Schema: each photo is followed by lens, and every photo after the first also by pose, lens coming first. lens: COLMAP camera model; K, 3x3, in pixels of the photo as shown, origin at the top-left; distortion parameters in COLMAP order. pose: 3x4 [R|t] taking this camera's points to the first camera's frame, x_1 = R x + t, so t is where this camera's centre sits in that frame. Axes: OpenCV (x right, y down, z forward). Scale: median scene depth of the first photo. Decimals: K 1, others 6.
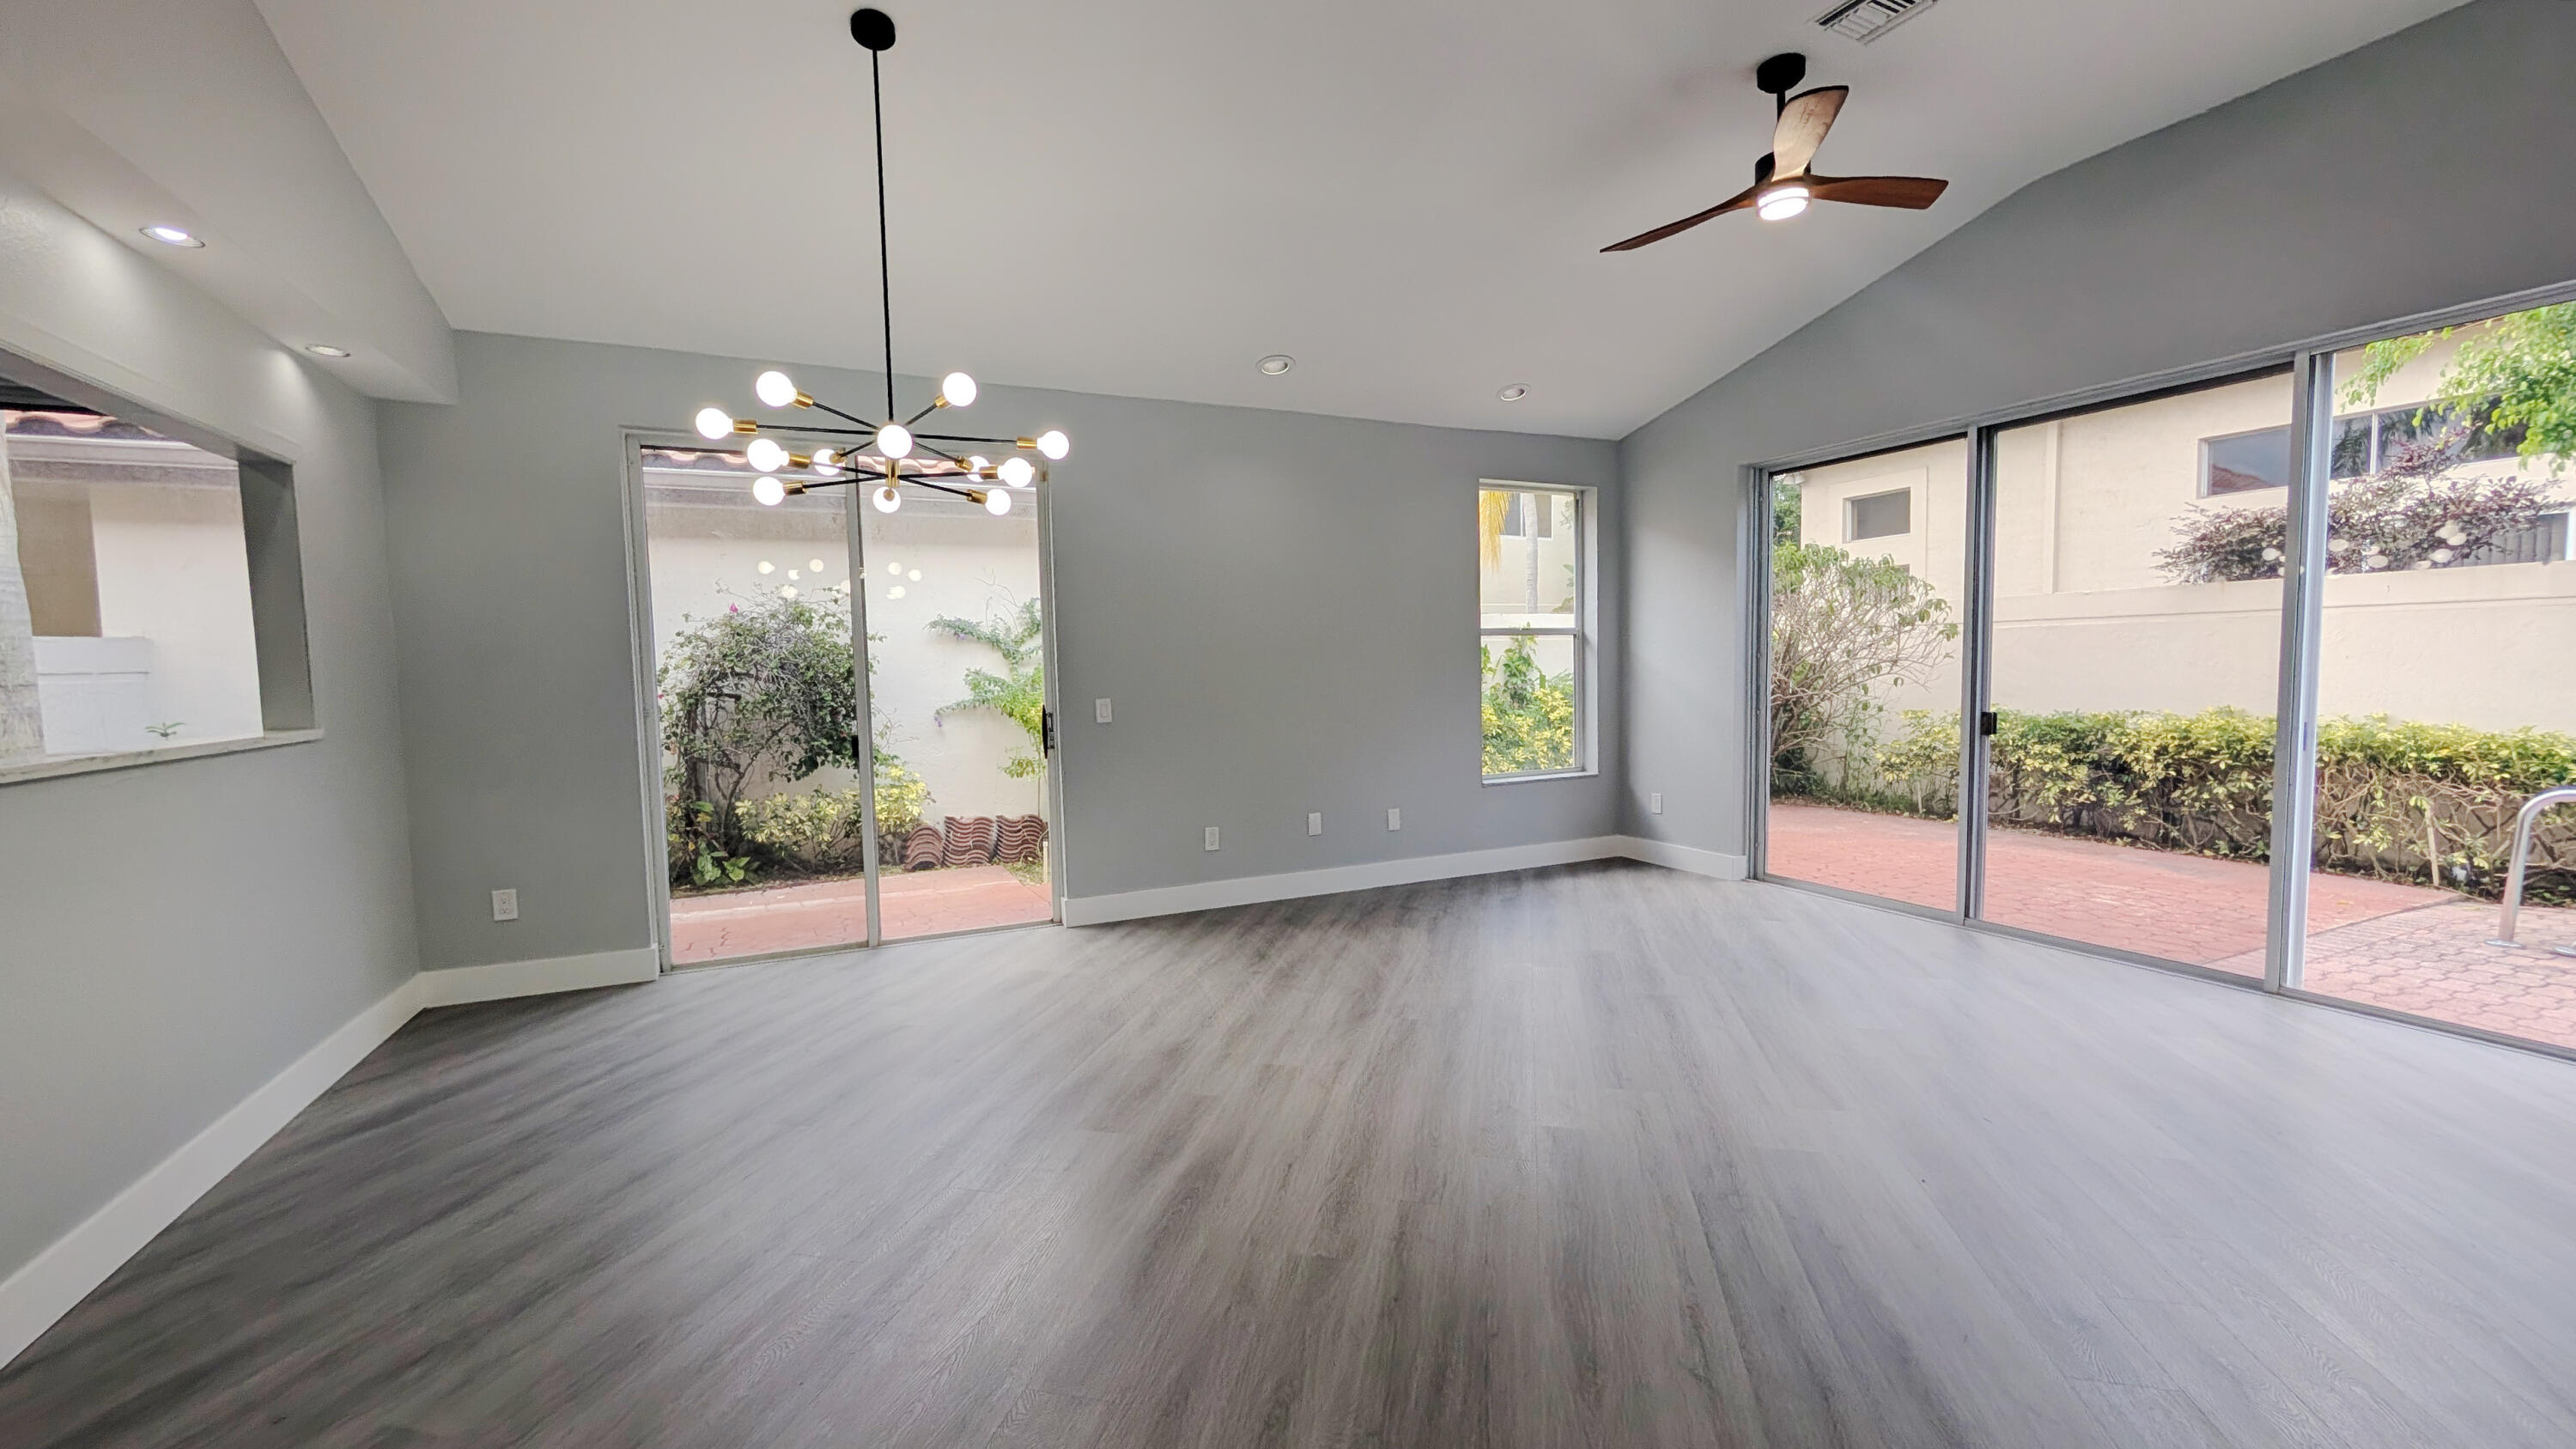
lens RADIAL K [[983.0, 0, 1301.7], [0, 983.0, 739.7], [0, 0, 1]] dist [0.001751, 0.000609]
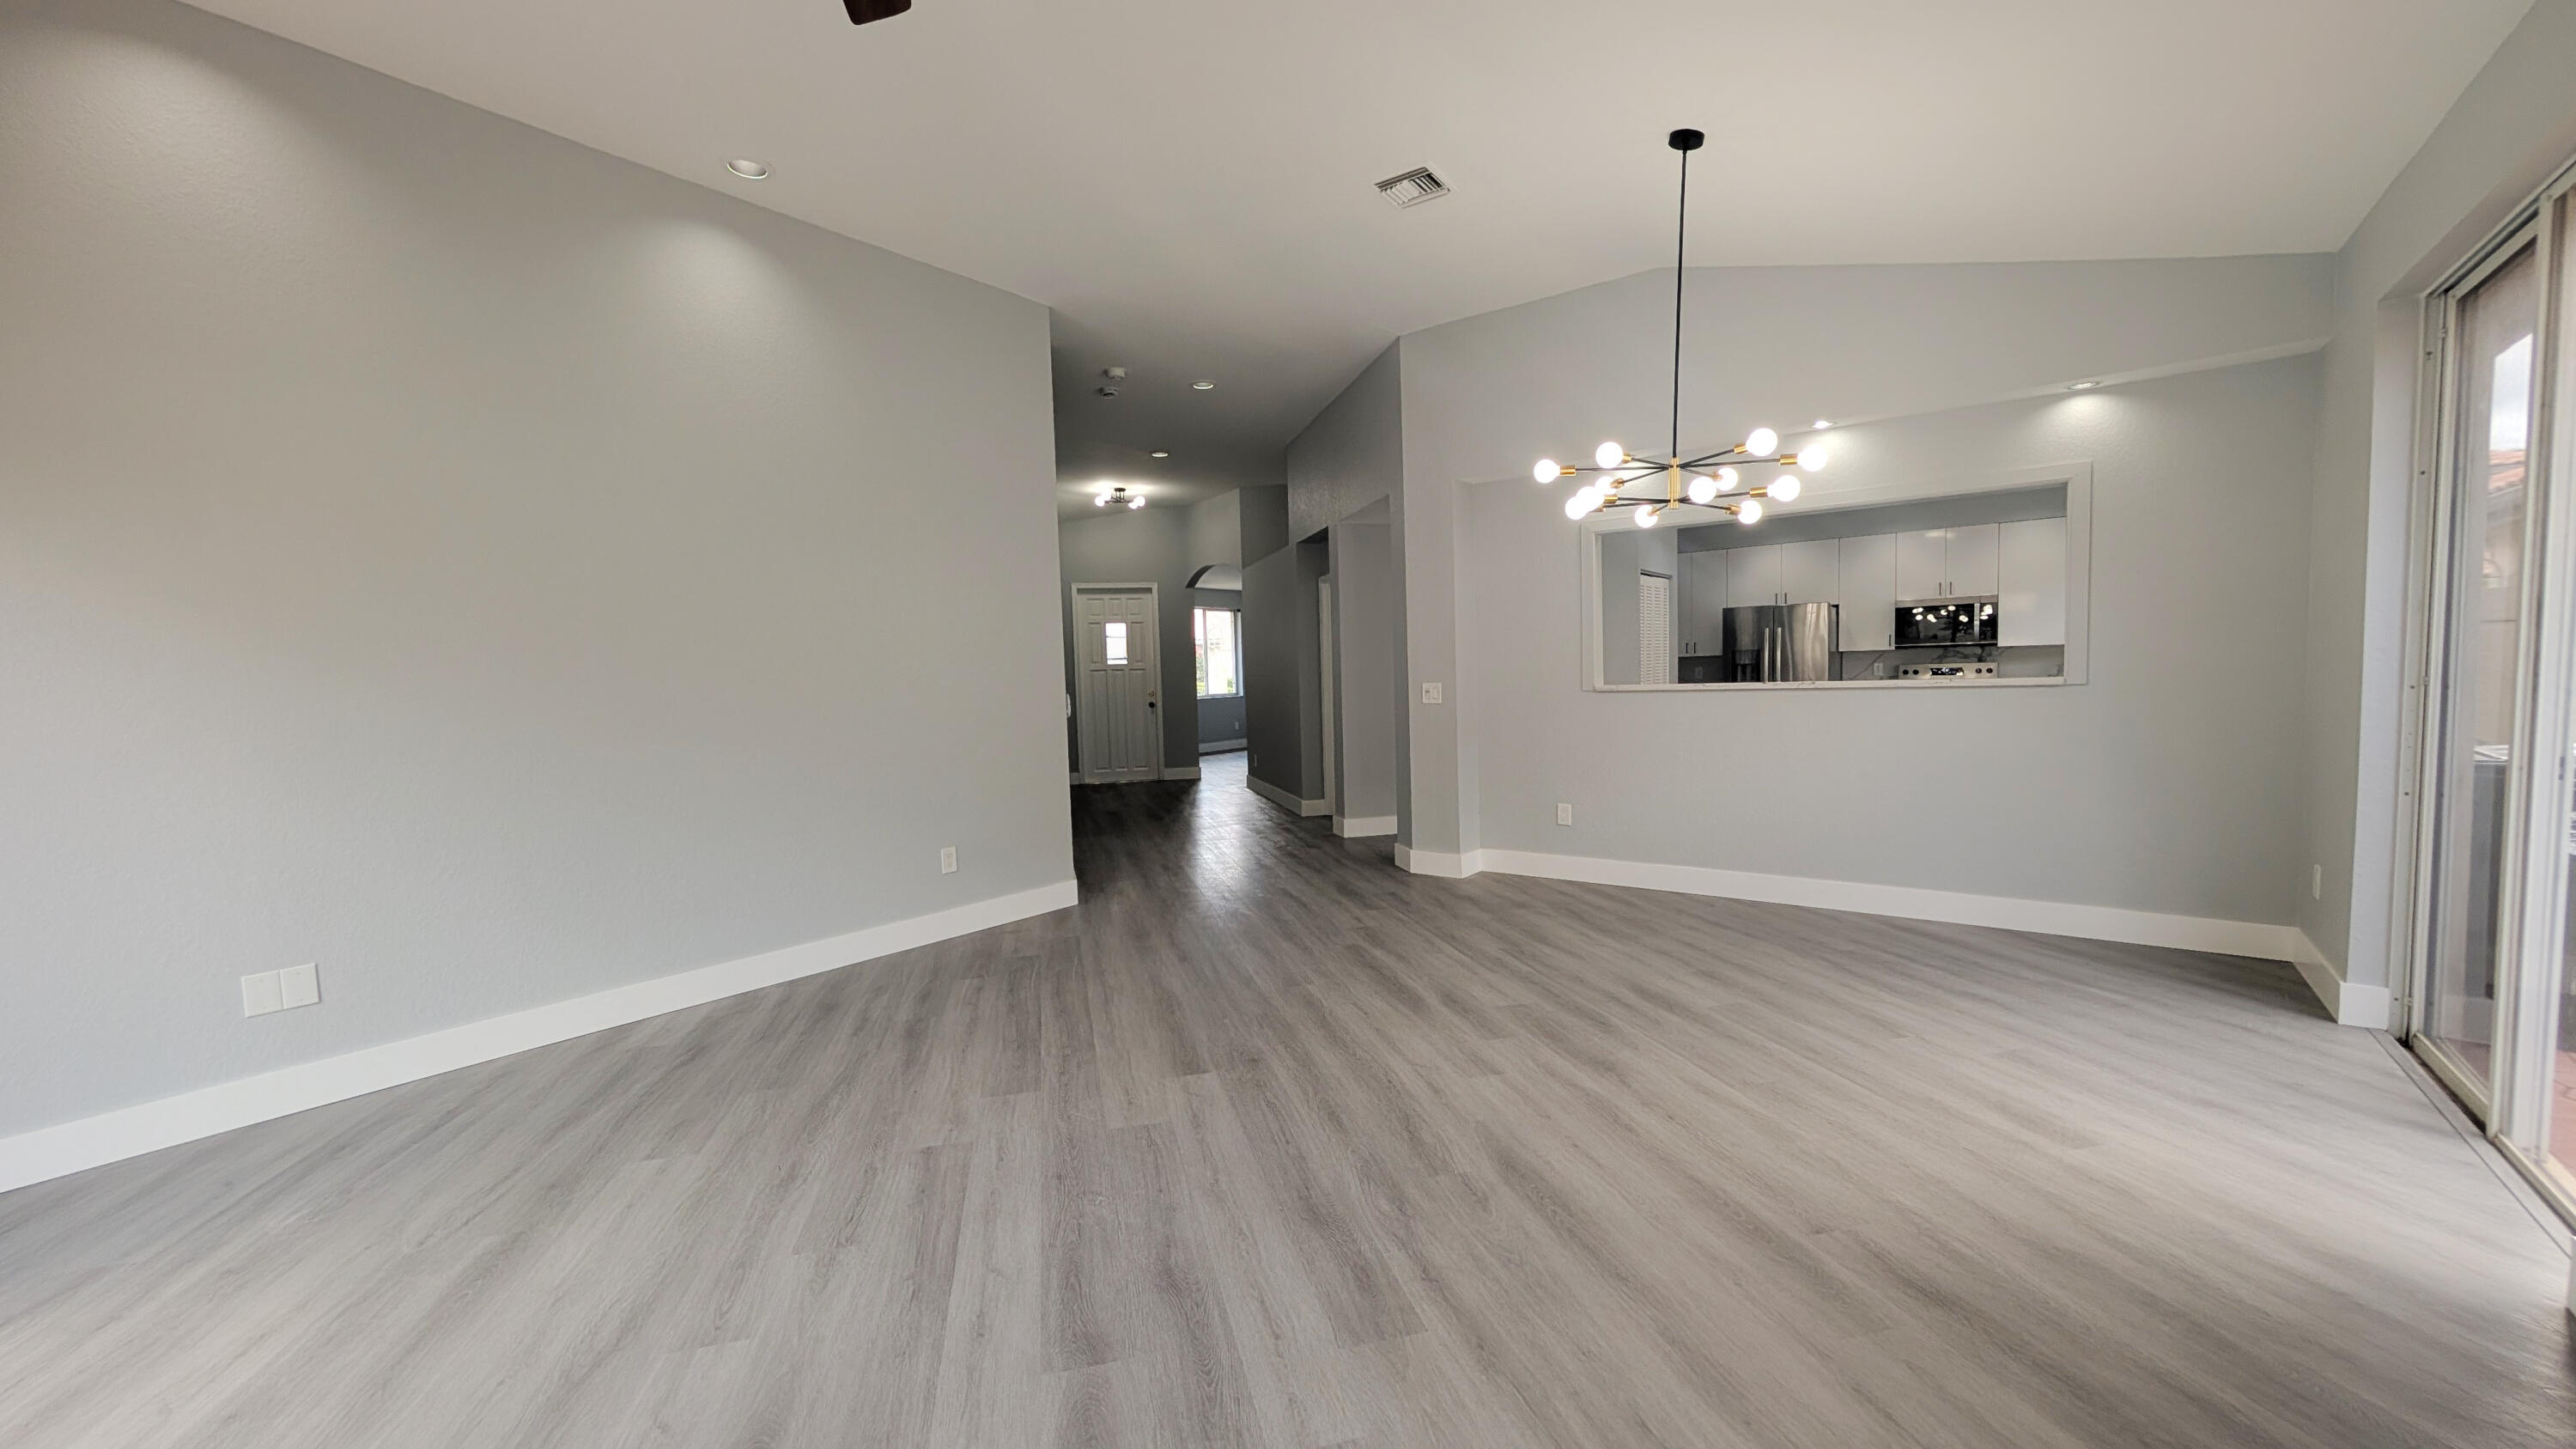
lens RADIAL K [[983.0, 0, 1319.3], [0, 983.0, 736.2], [0, 0, 1]] dist [0.001751, 0.000609]
pose [[-0.880114, 0.075117, -0.468782, 0.485849], [0.016591, 0.991667, 0.127754, -0.113967], [0.474473, 0.104661, -0.874026, 1.516172]]
